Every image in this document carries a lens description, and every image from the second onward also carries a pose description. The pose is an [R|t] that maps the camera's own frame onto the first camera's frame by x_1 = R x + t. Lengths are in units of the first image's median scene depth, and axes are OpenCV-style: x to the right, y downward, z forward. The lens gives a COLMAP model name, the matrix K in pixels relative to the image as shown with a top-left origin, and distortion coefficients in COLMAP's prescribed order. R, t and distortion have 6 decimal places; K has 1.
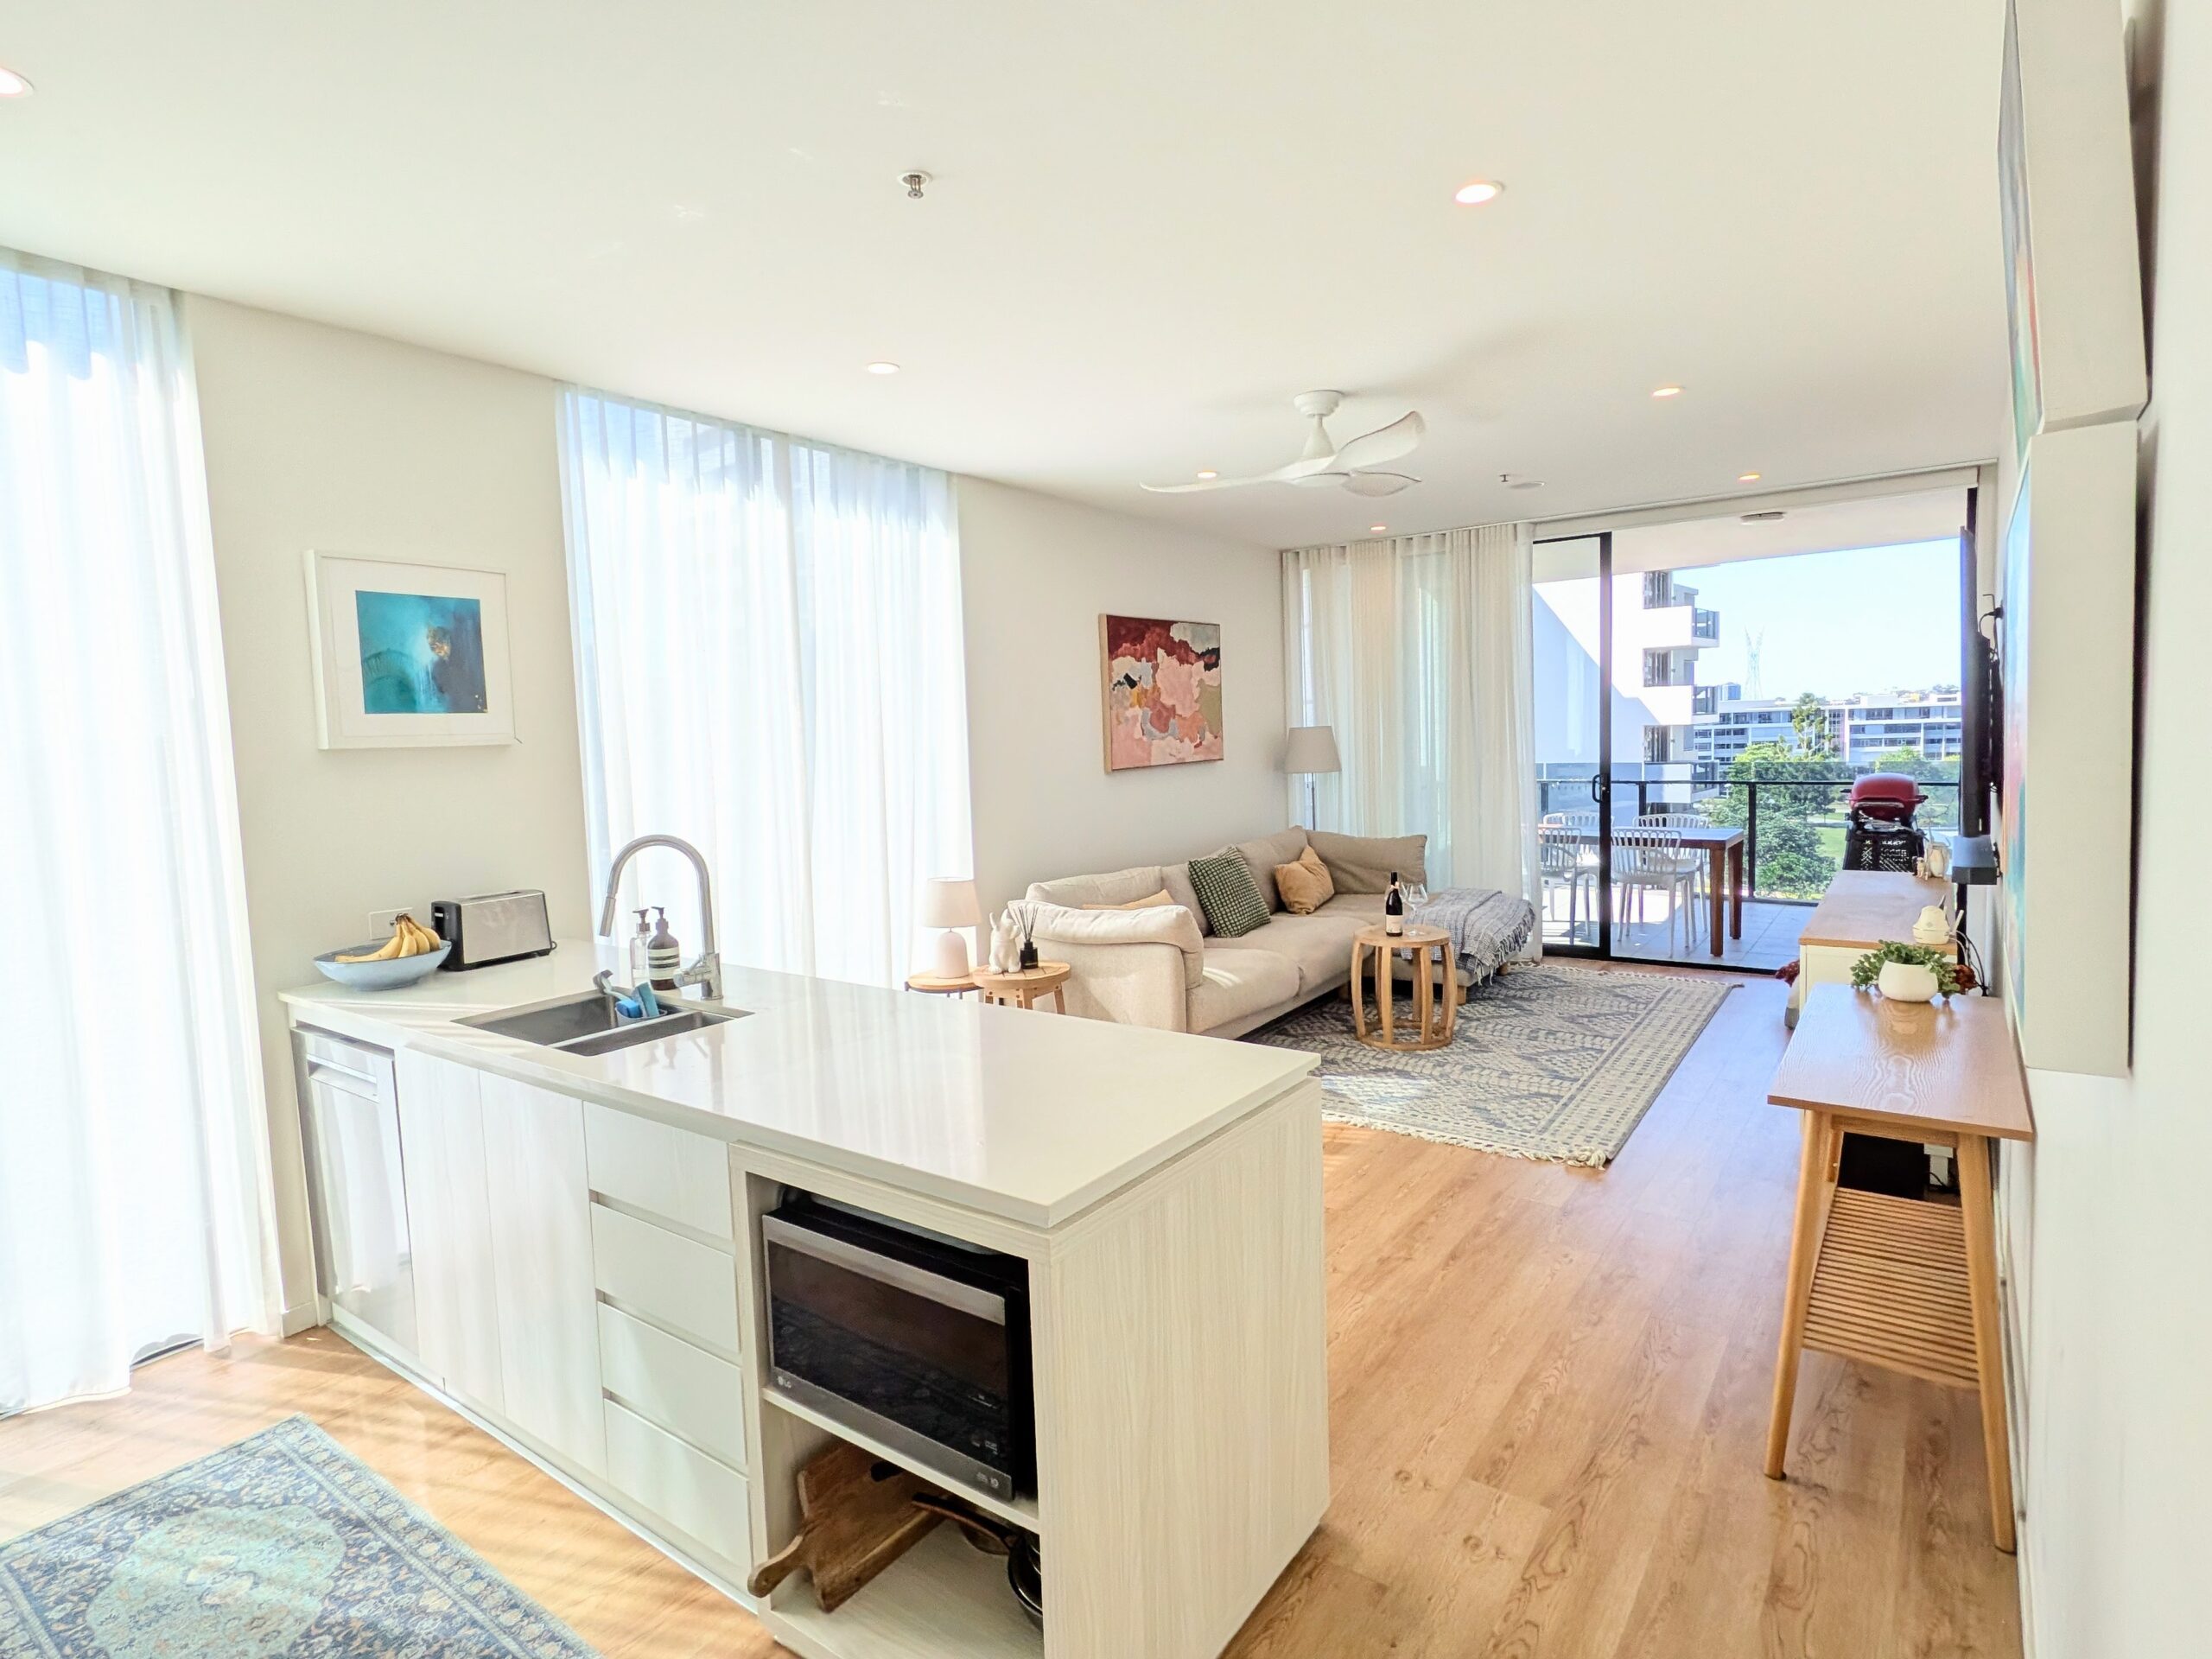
lens RADIAL K [[1152.1, 0, 1109.6], [0, 1152.1, 814.5], [0, 0, 1]] dist [-0.002978, -0.001198]
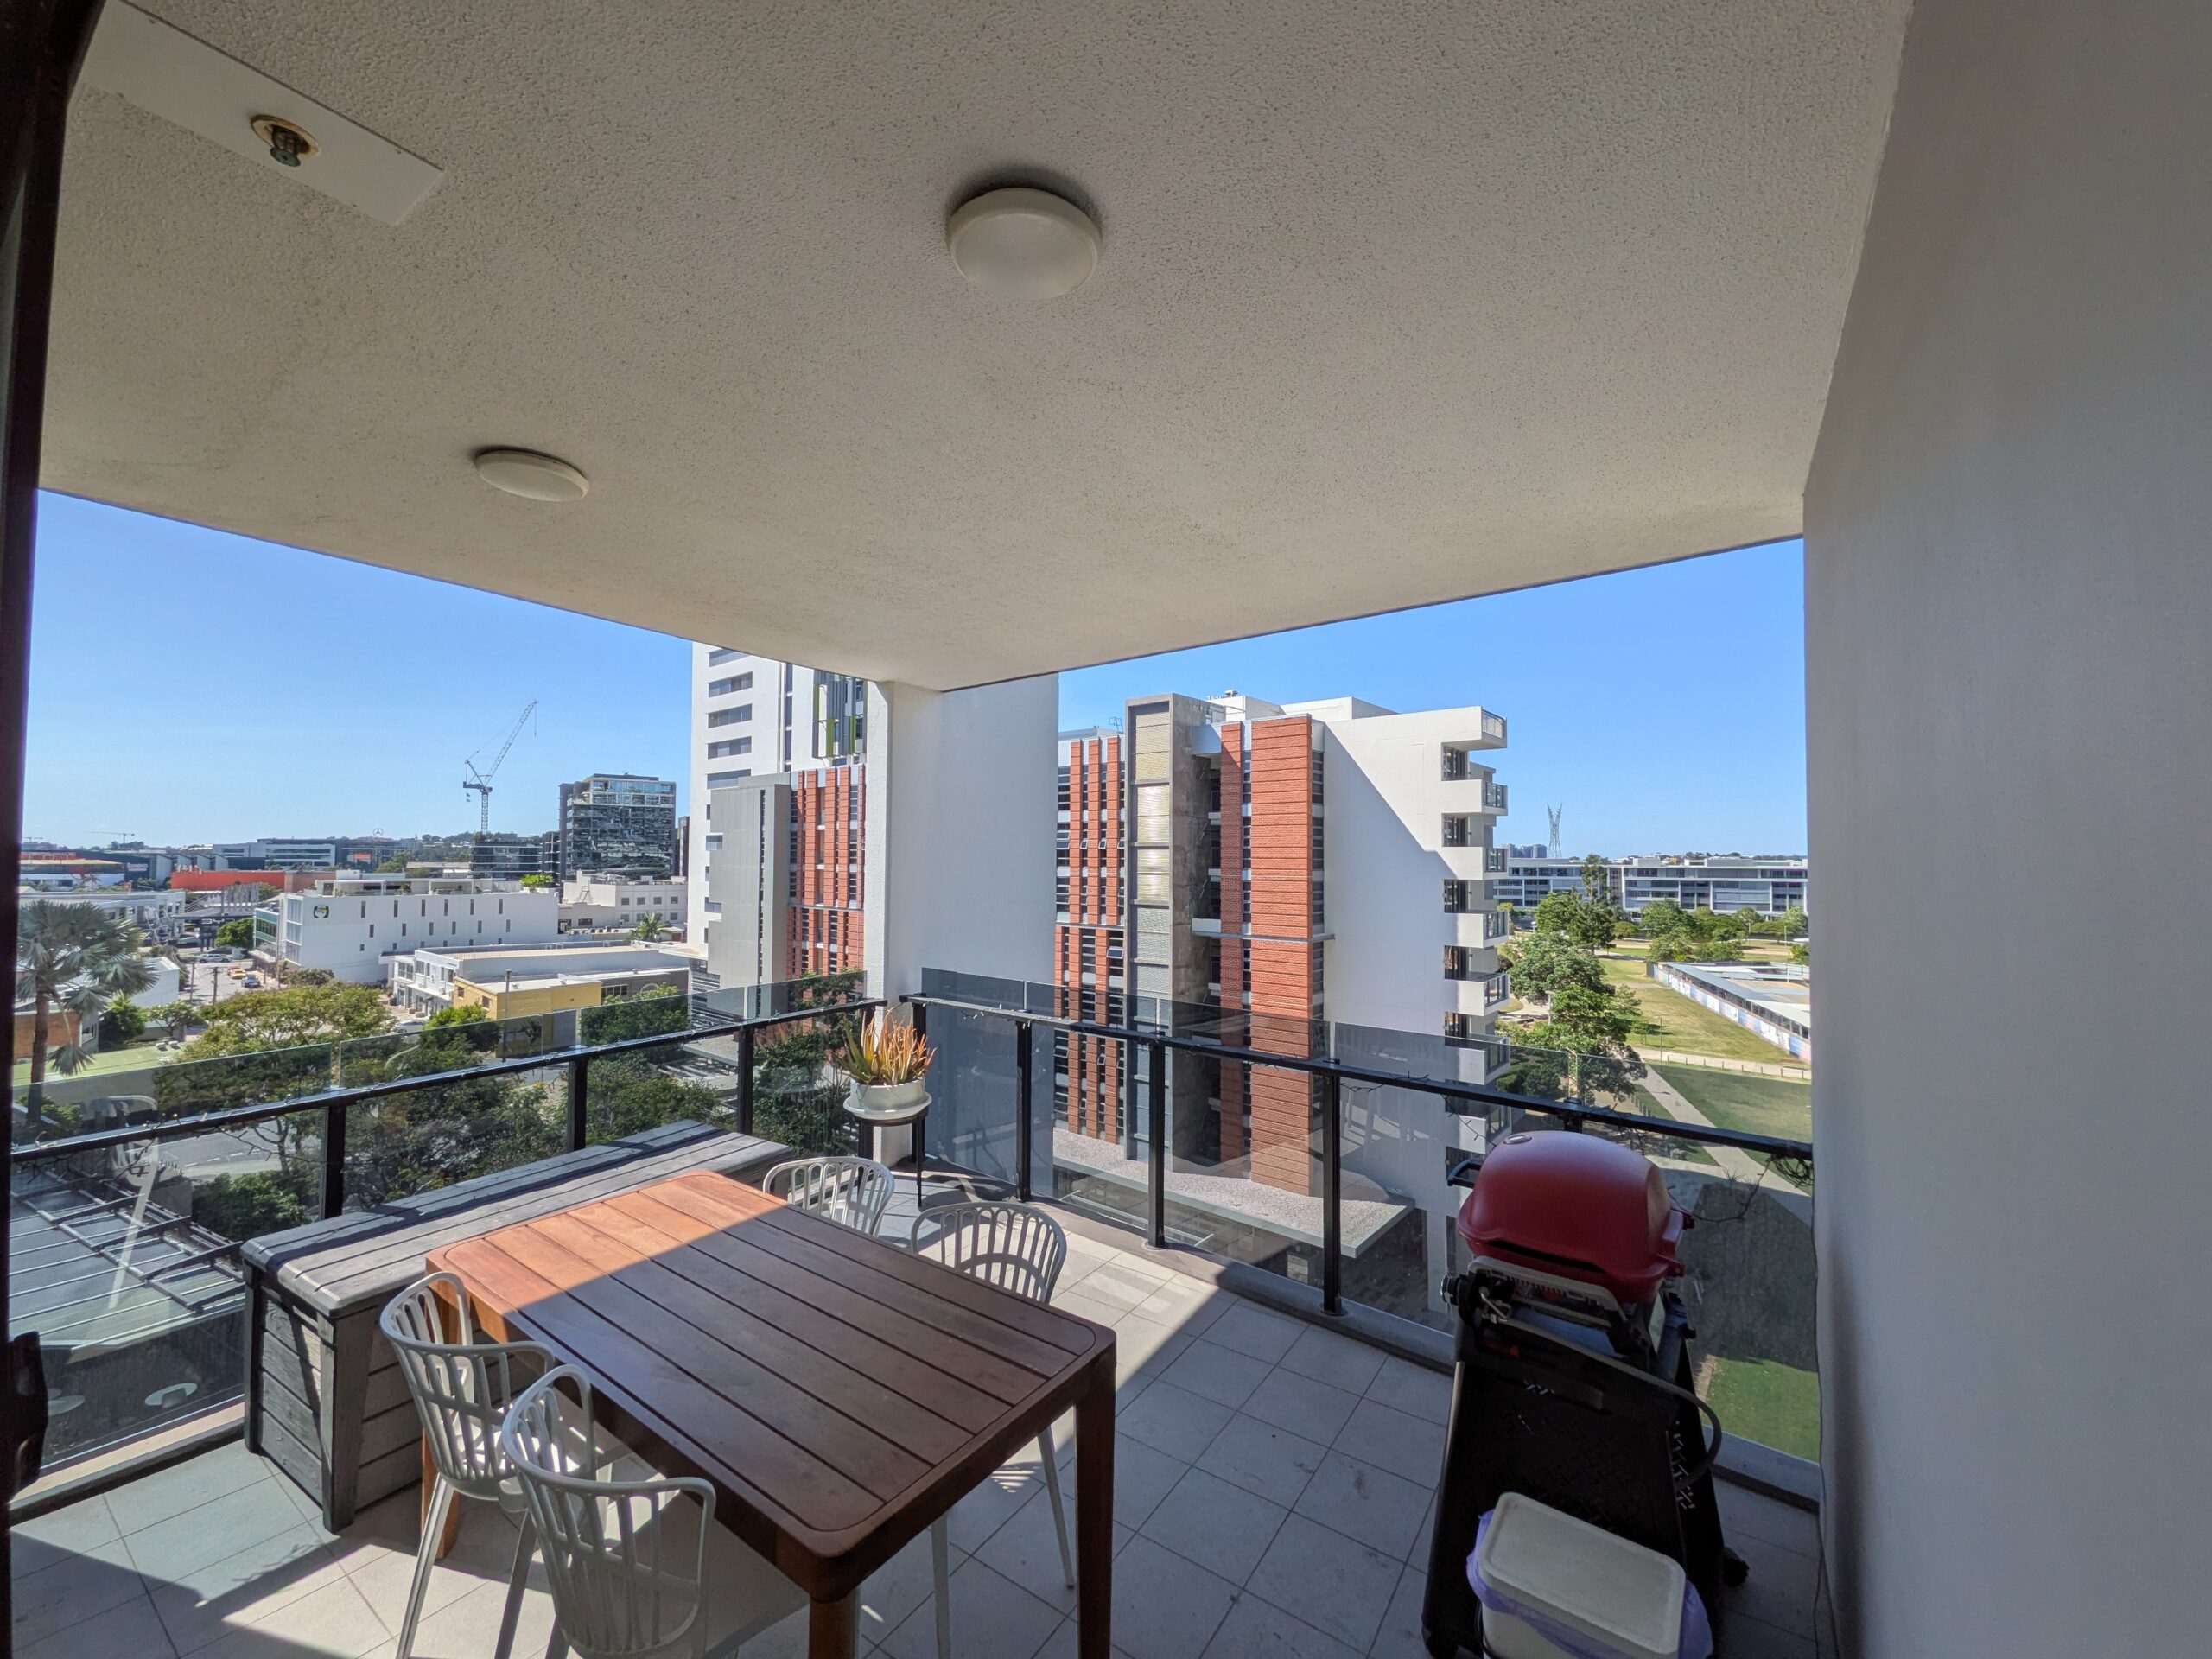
lens RADIAL K [[866.9, 0, 1101.4], [0, 866.9, 833.8], [0, 0, 1]] dist [0.003082, 0.000386]
pose [[0.998887, 0.039634, 0.025568, 0.687902], [-0.036705, 0.993654, -0.106325, -0.124900], [-0.029620, 0.105268, 0.994003, 0.978743]]
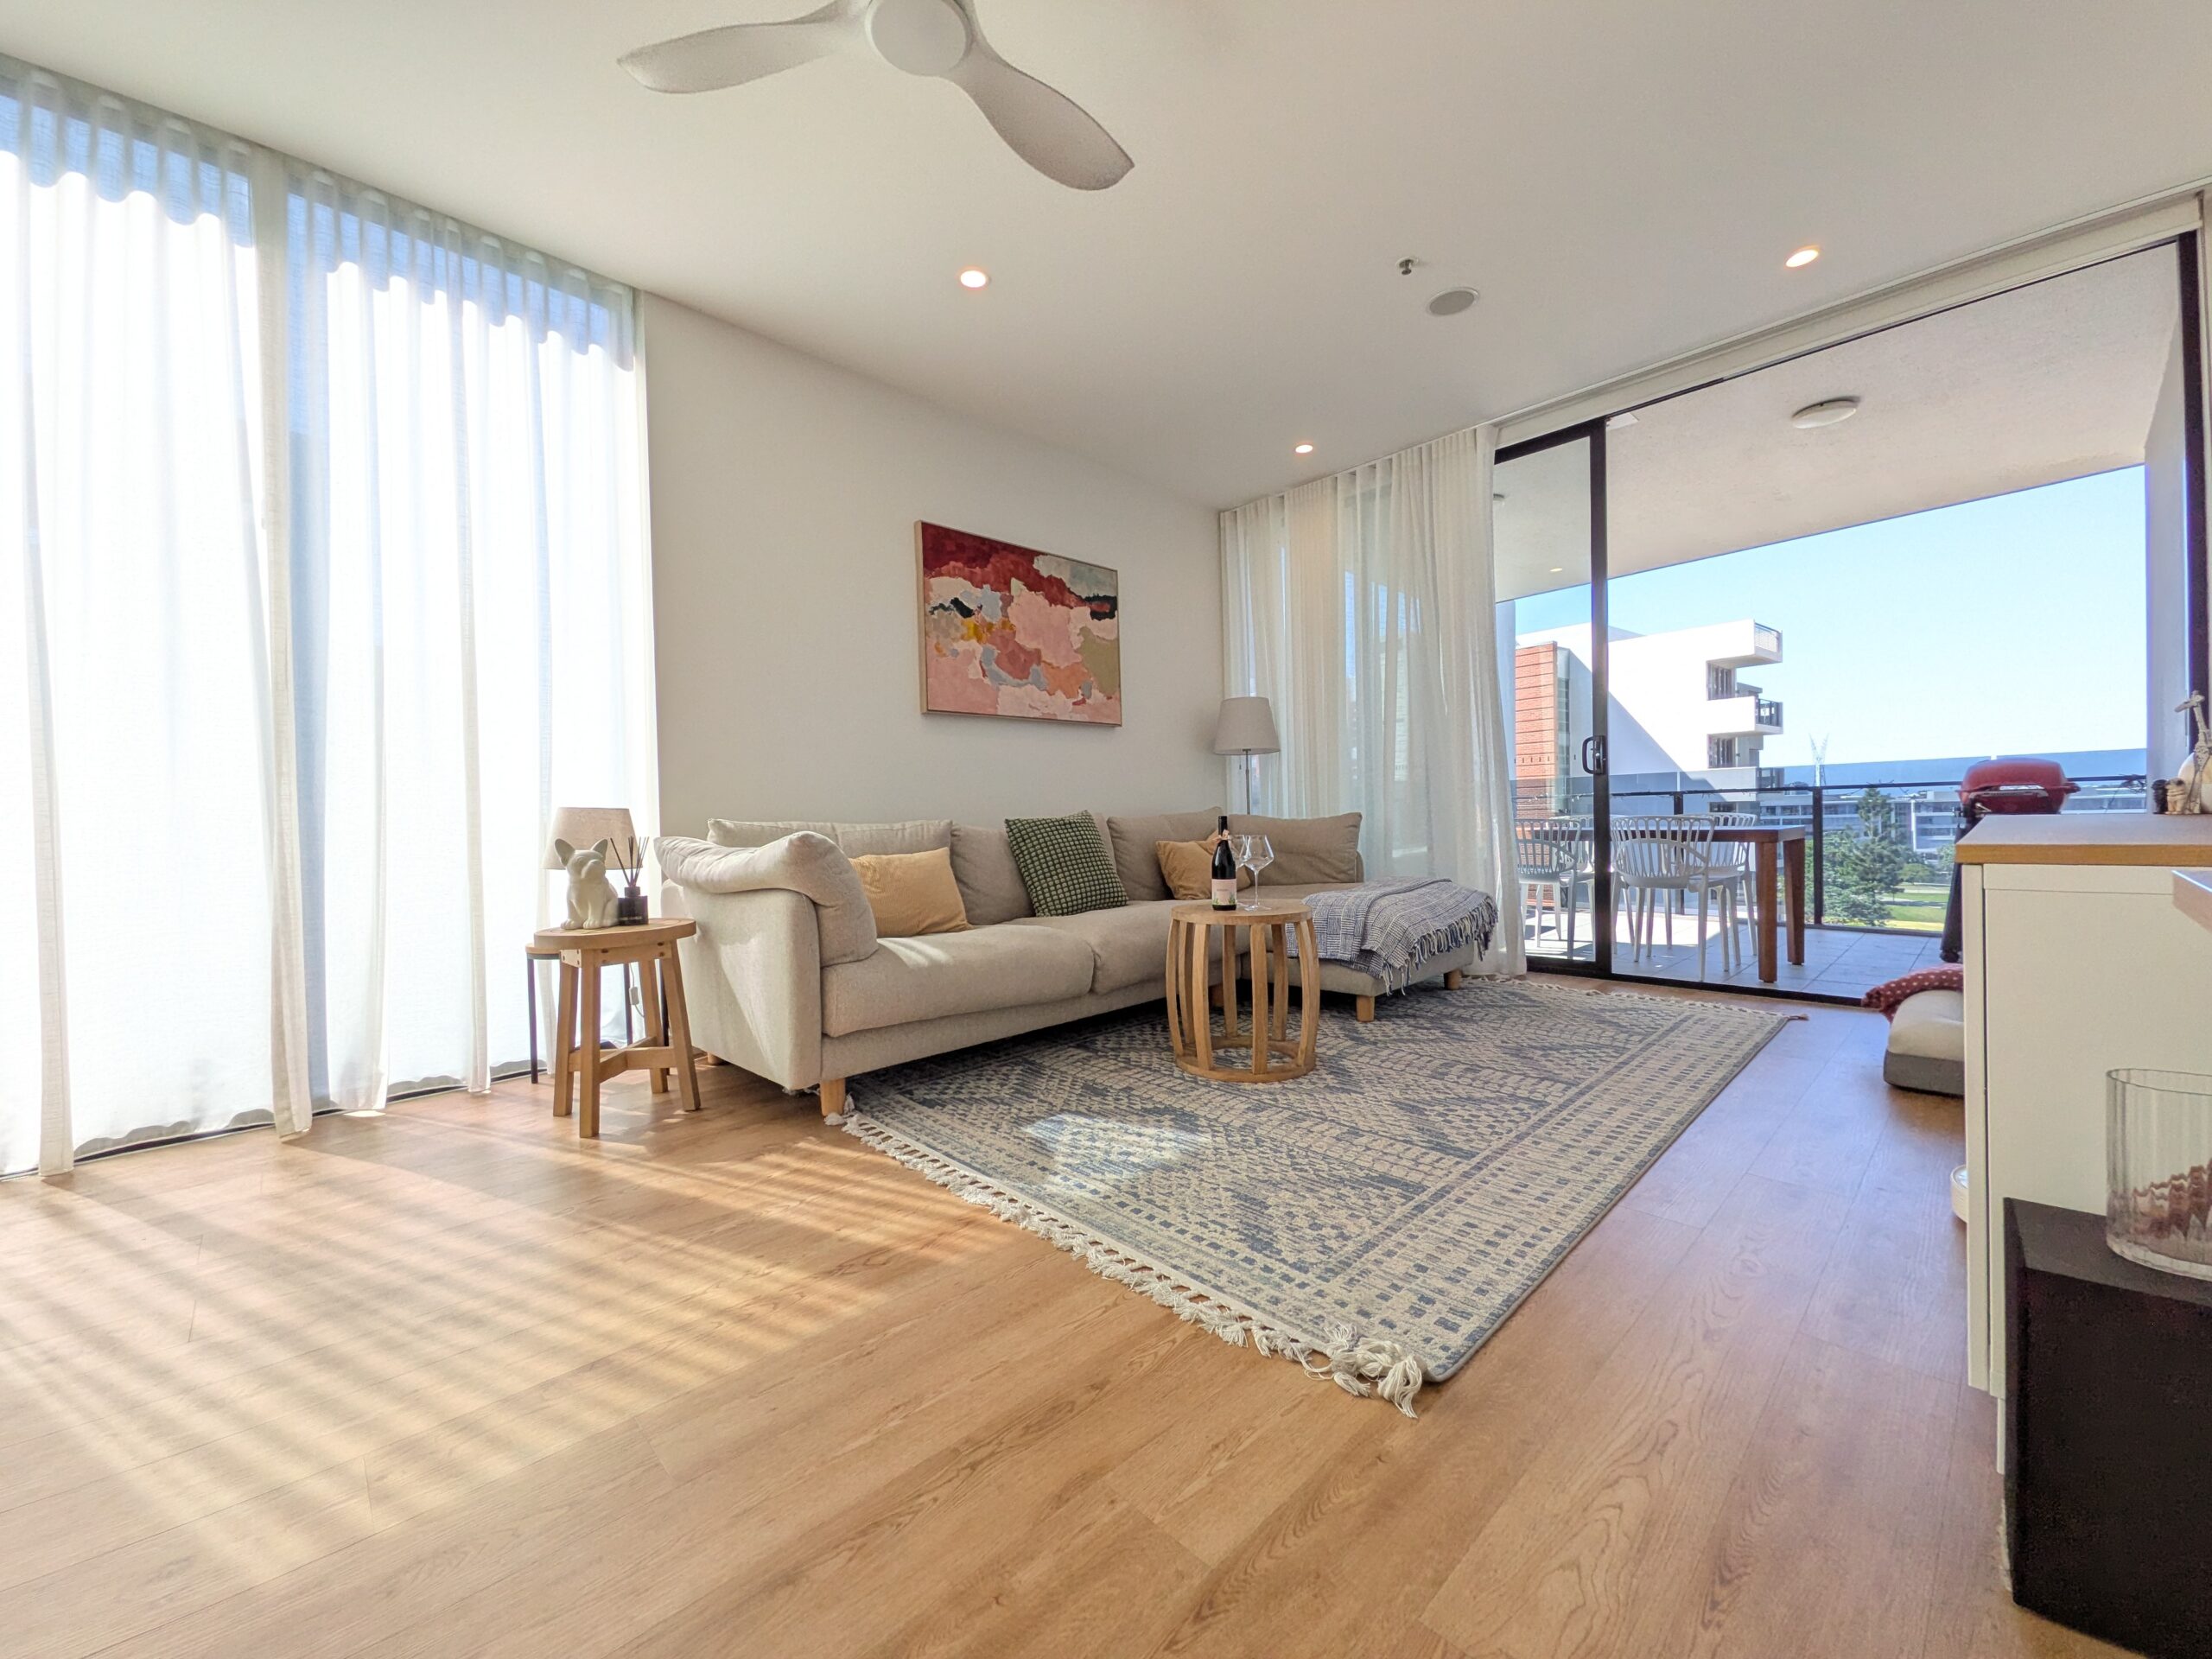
lens RADIAL K [[866.9, 0, 1101.8], [0, 866.9, 826.5], [0, 0, 1]] dist [0.003082, 0.000386]
pose [[0.983417, 0.011939, -0.180965, 0.228068], [-0.022791, 0.998056, -0.058003, 0.074129], [0.179921, 0.061165, 0.981778, 0.406362]]
